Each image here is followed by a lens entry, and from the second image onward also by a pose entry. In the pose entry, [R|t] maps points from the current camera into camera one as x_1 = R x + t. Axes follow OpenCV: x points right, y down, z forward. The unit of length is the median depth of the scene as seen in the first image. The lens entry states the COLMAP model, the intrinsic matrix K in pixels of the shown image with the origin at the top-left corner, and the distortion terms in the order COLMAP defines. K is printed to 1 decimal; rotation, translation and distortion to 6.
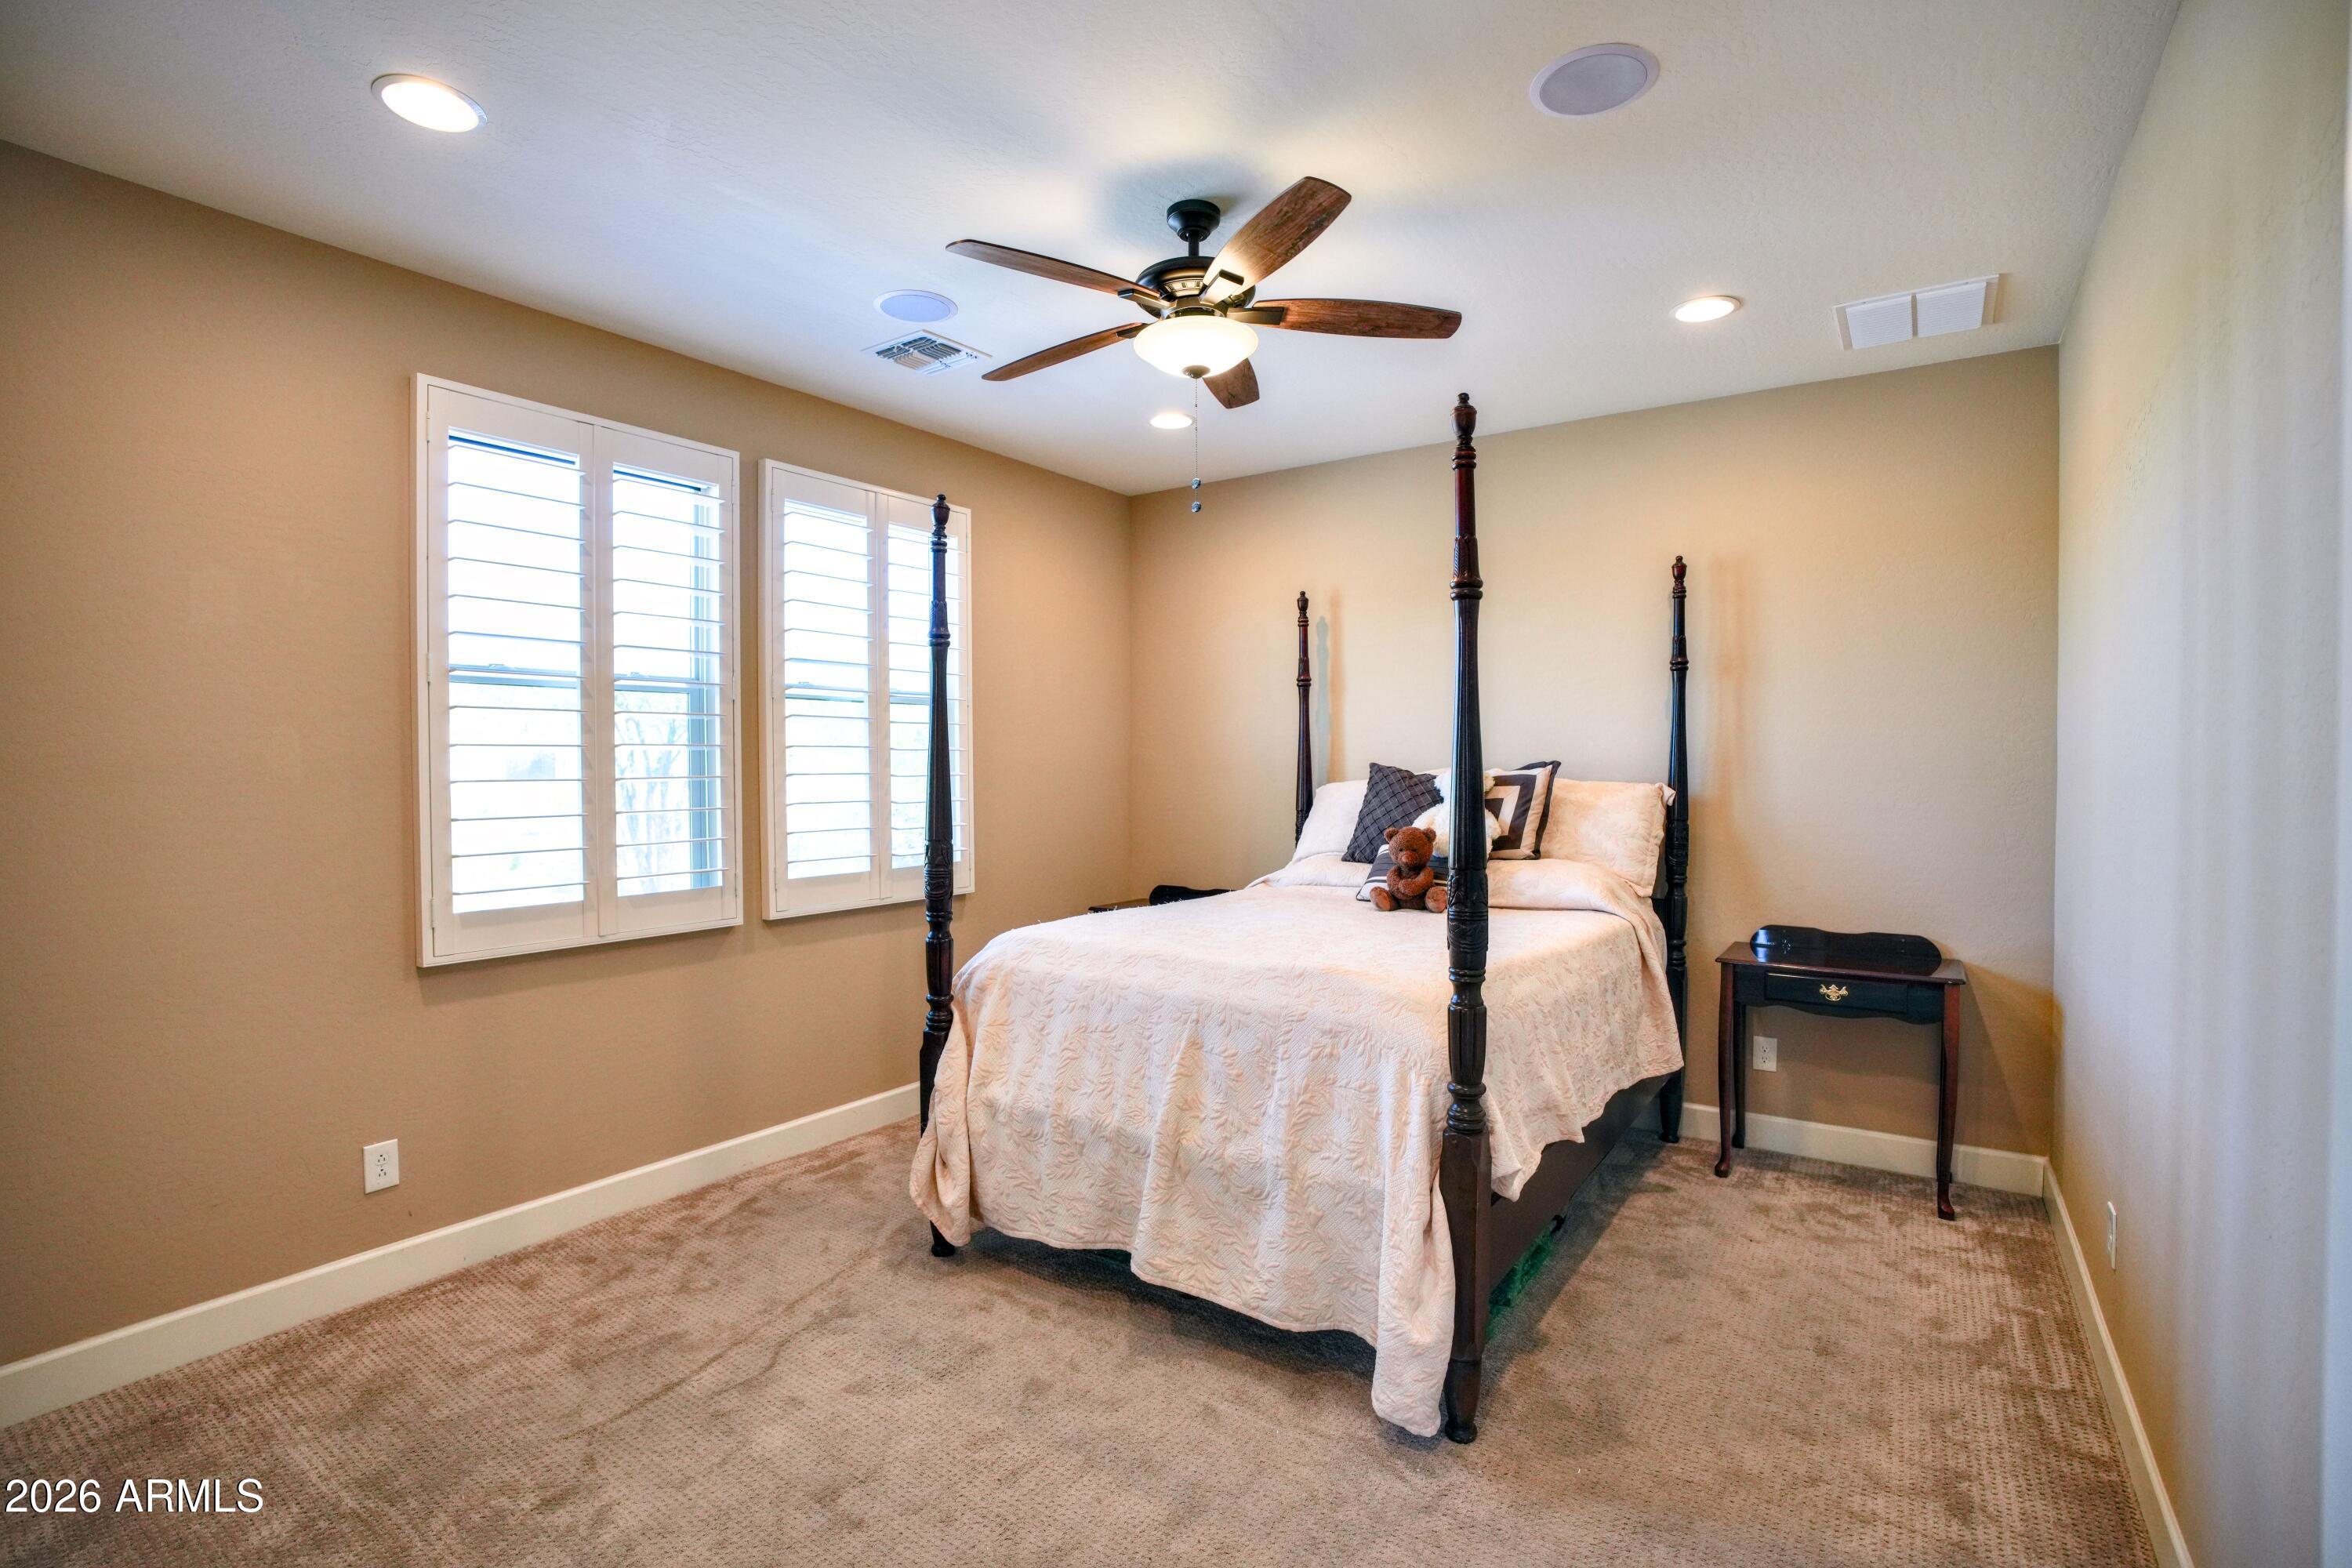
lens RADIAL K [[1057.9, 0, 1183.7], [0, 1057.9, 801.7], [0, 0, 1]] dist [-0.071911, 0.027219]
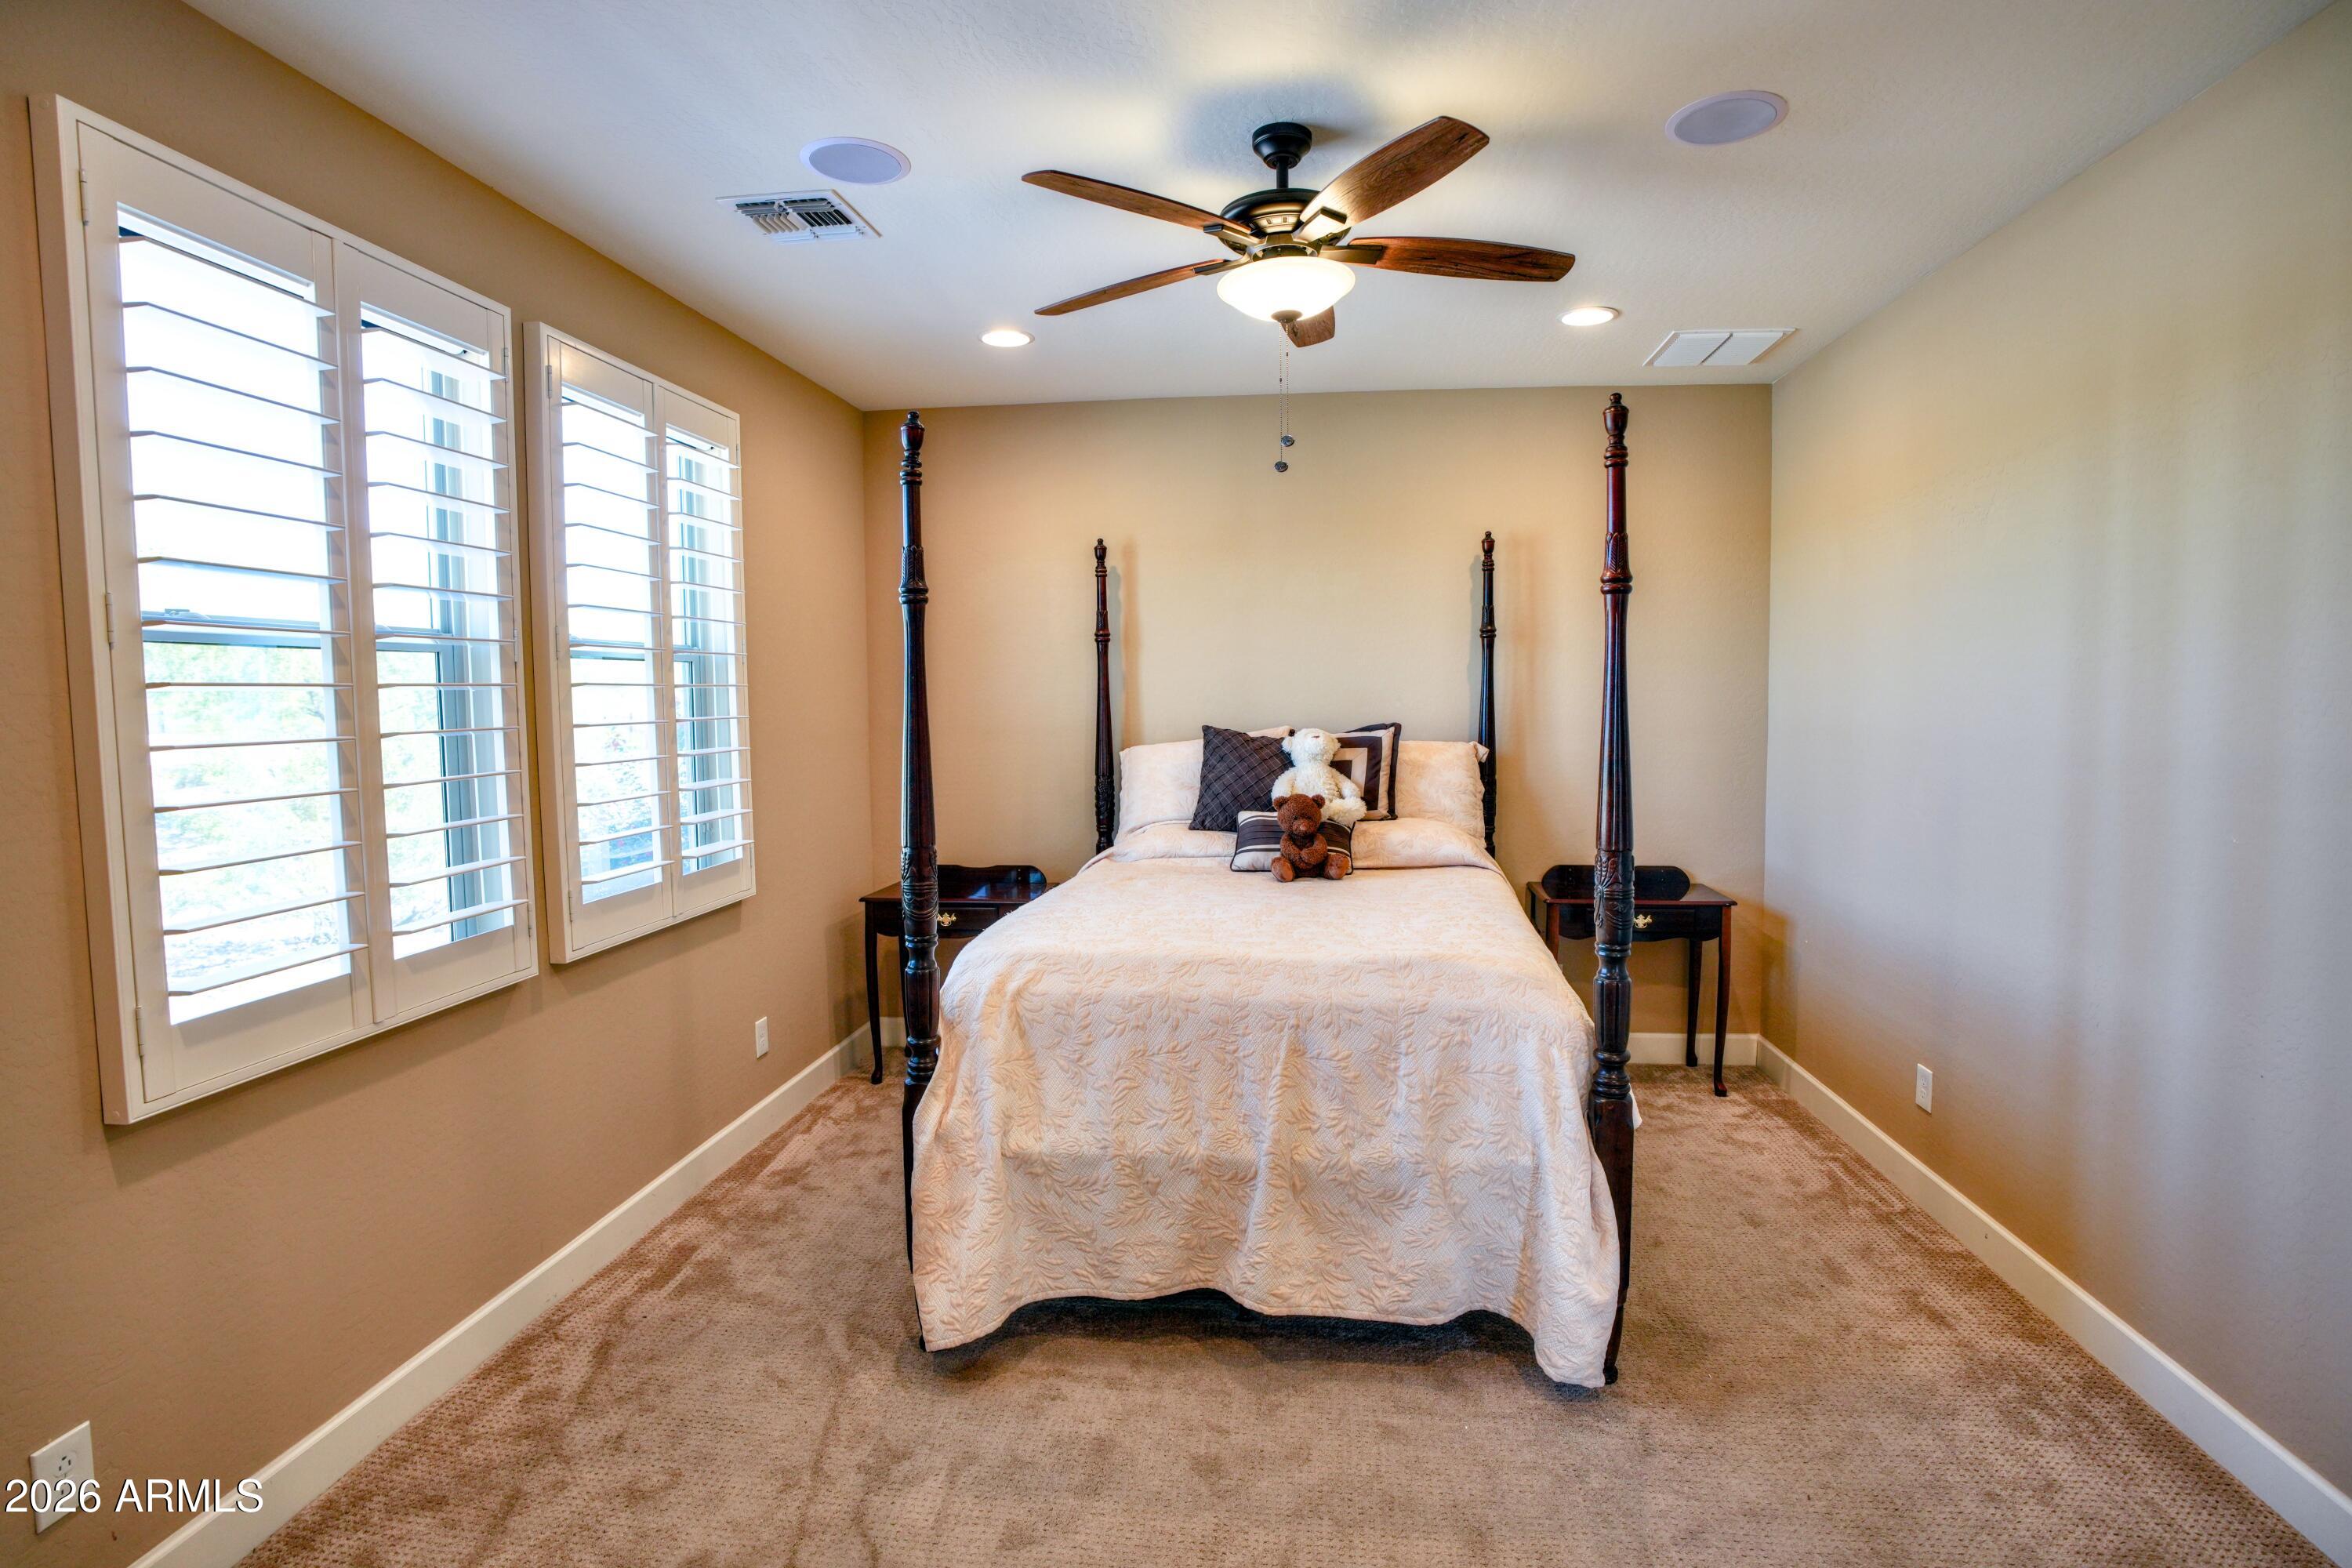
lens RADIAL K [[1108.8, 0, 1157.3], [0, 1108.8, 779.6], [0, 0, 1]] dist [-0.065428, 0.021387]
pose [[0.886684, -0.042888, 0.460383, -0.475611], [0.025051, 0.998682, 0.044786, -0.049663], [-0.461697, -0.028178, 0.886590, 0.178620]]
